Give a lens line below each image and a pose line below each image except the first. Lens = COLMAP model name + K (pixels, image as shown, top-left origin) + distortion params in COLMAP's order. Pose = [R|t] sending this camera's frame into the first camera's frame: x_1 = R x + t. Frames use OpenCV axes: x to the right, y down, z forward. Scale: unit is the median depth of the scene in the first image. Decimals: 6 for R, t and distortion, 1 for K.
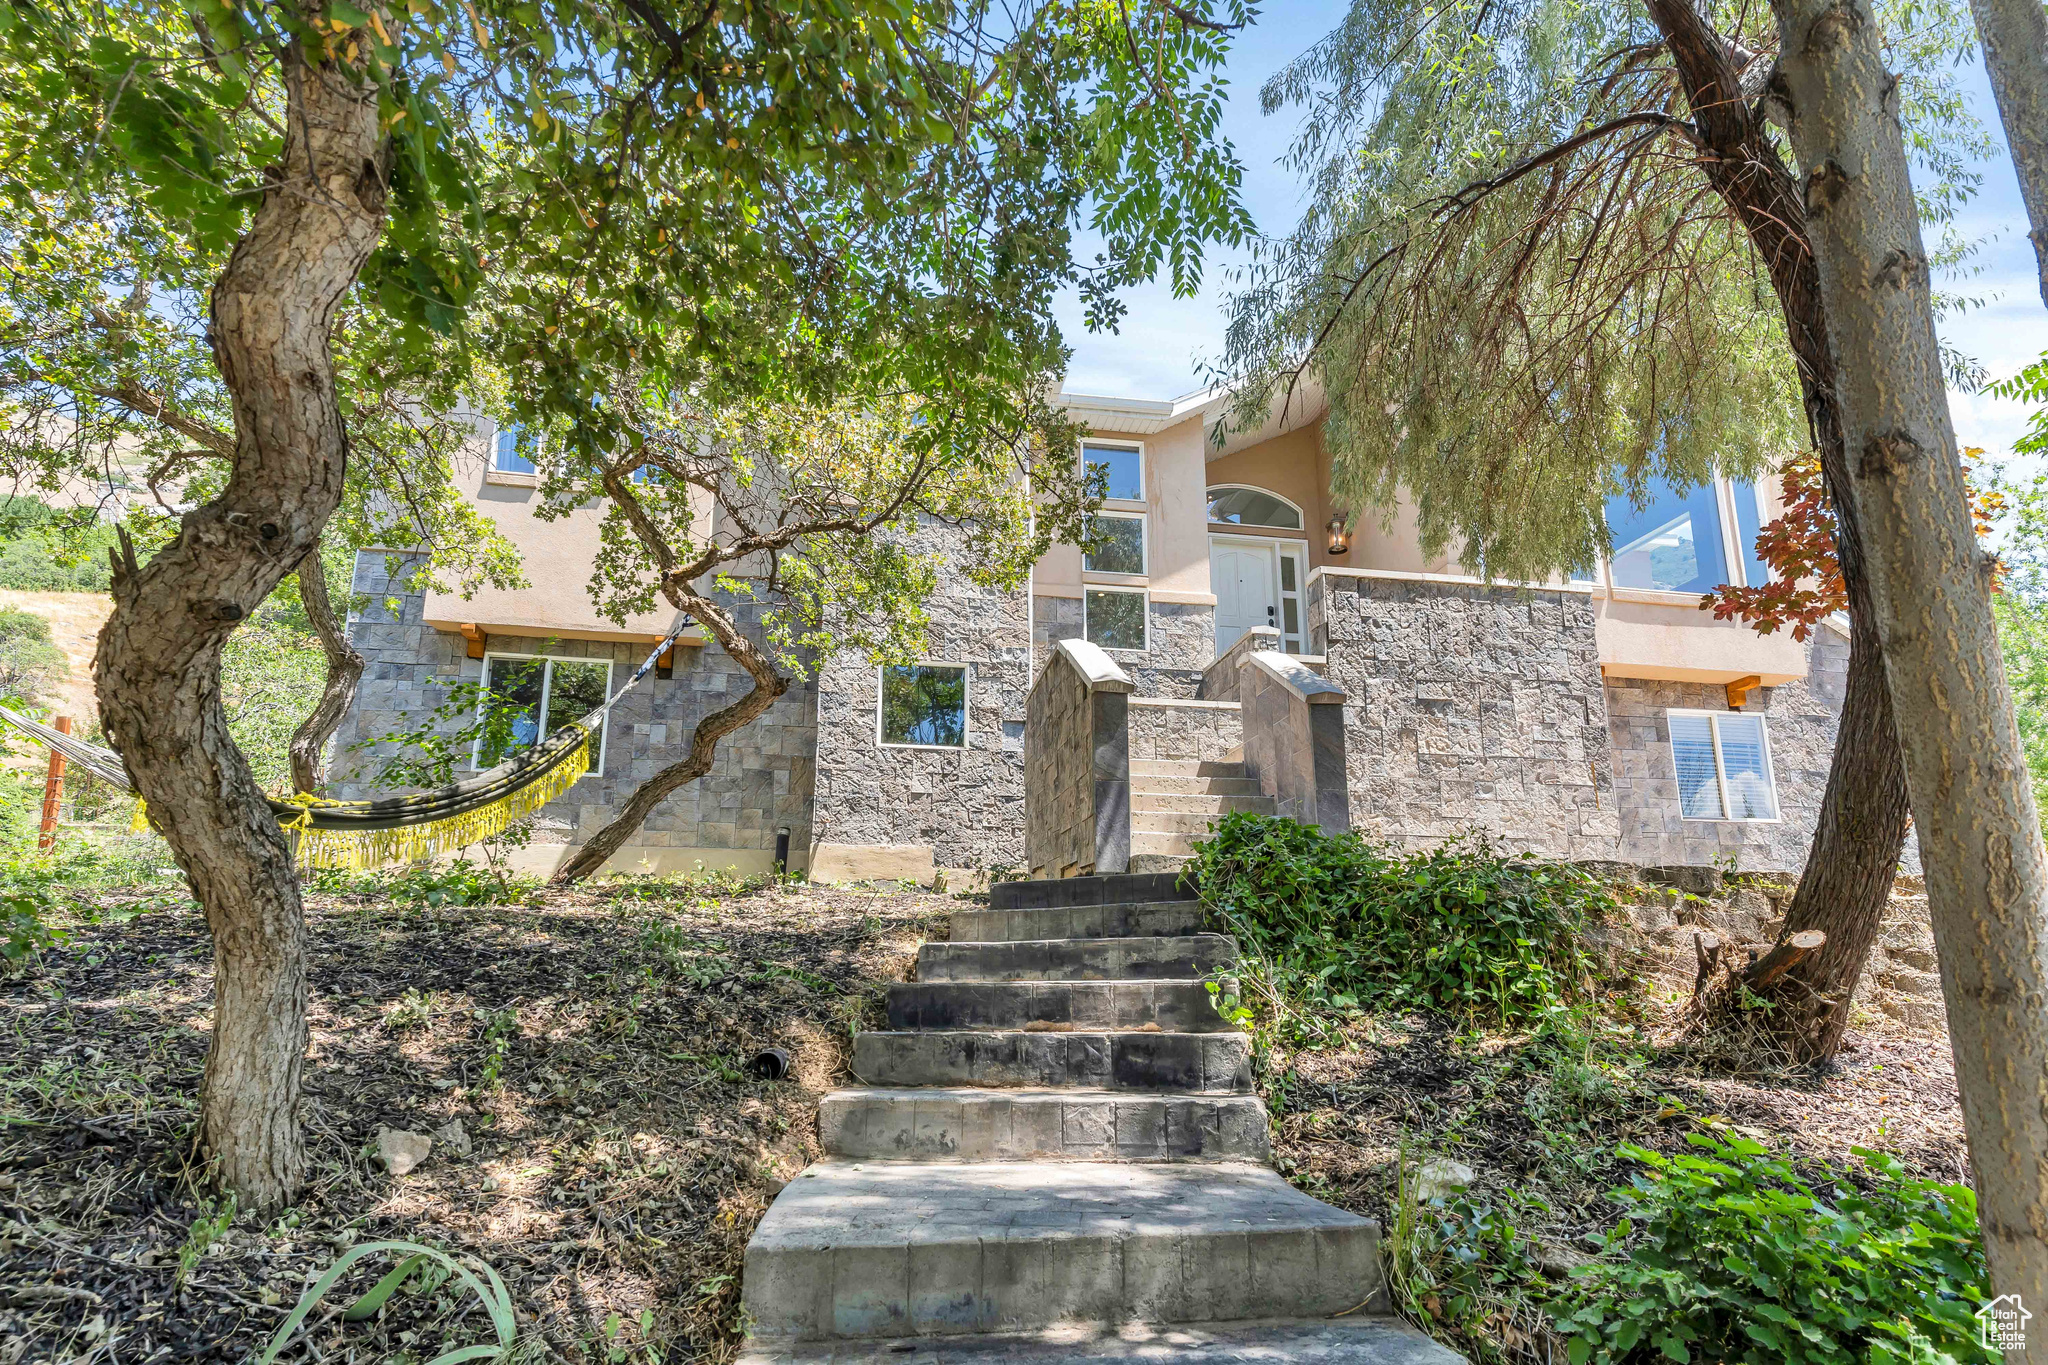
lens RADIAL K [[975.3, 0, 1024.0], [0, 975.3, 682.5], [0, 0, 1]] dist [0.002742, 0.000042]
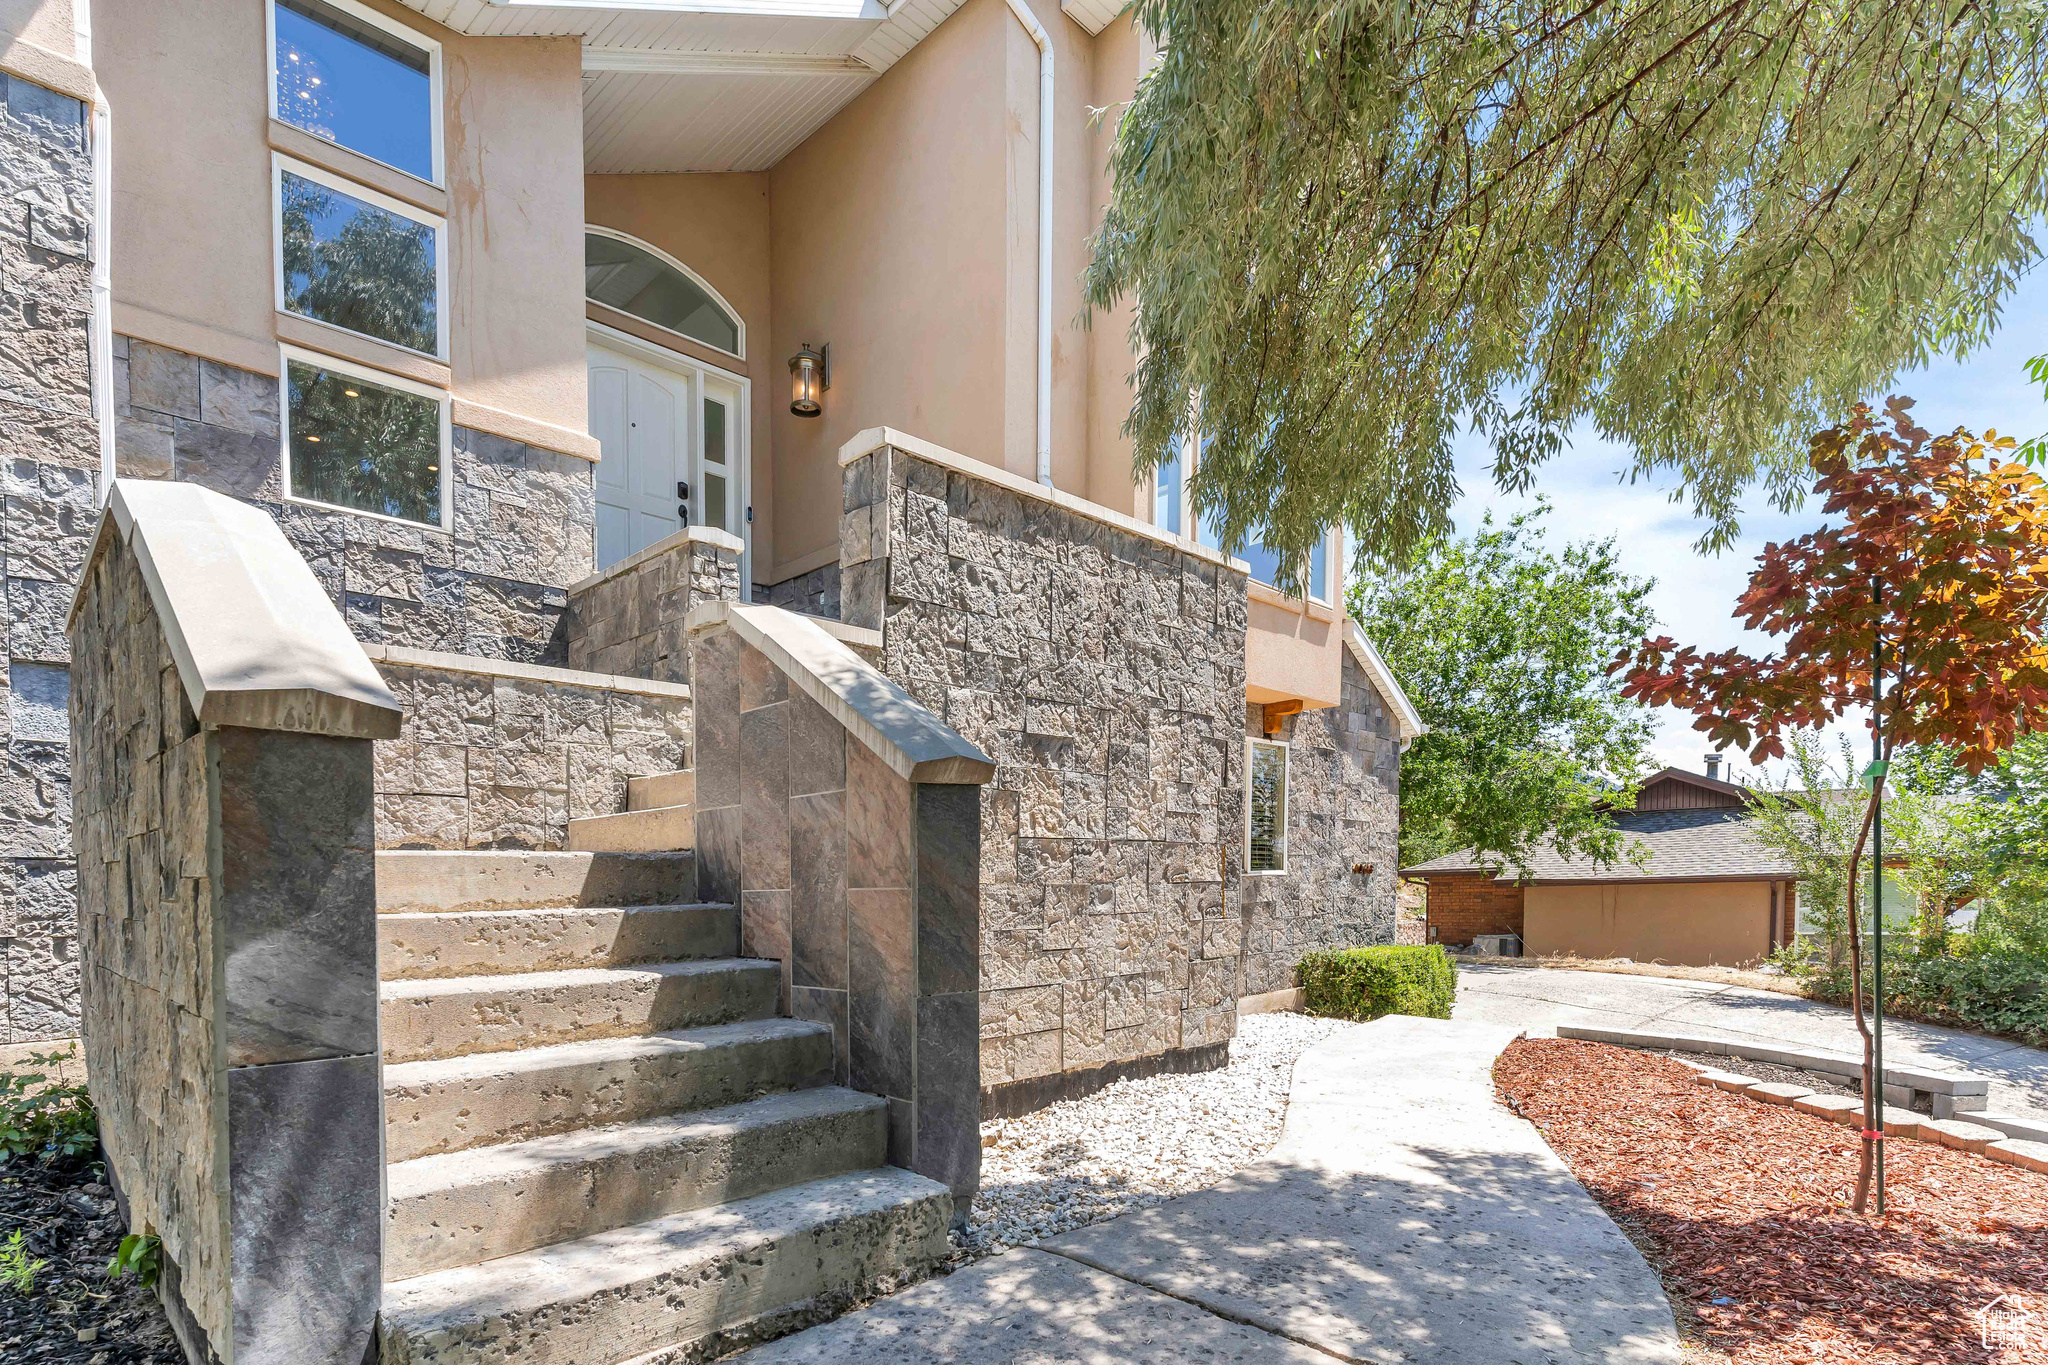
lens RADIAL K [[1013.3, 0, 1030.2], [0, 1013.3, 873.0], [0, 0, 1]] dist [0.002936, -0.000105]
pose [[0.796461, -0.024248, 0.604203, 0.066557], [-0.147065, 0.961426, 0.232446, -0.038557], [-0.586534, -0.273991, 0.762173, 0.542921]]
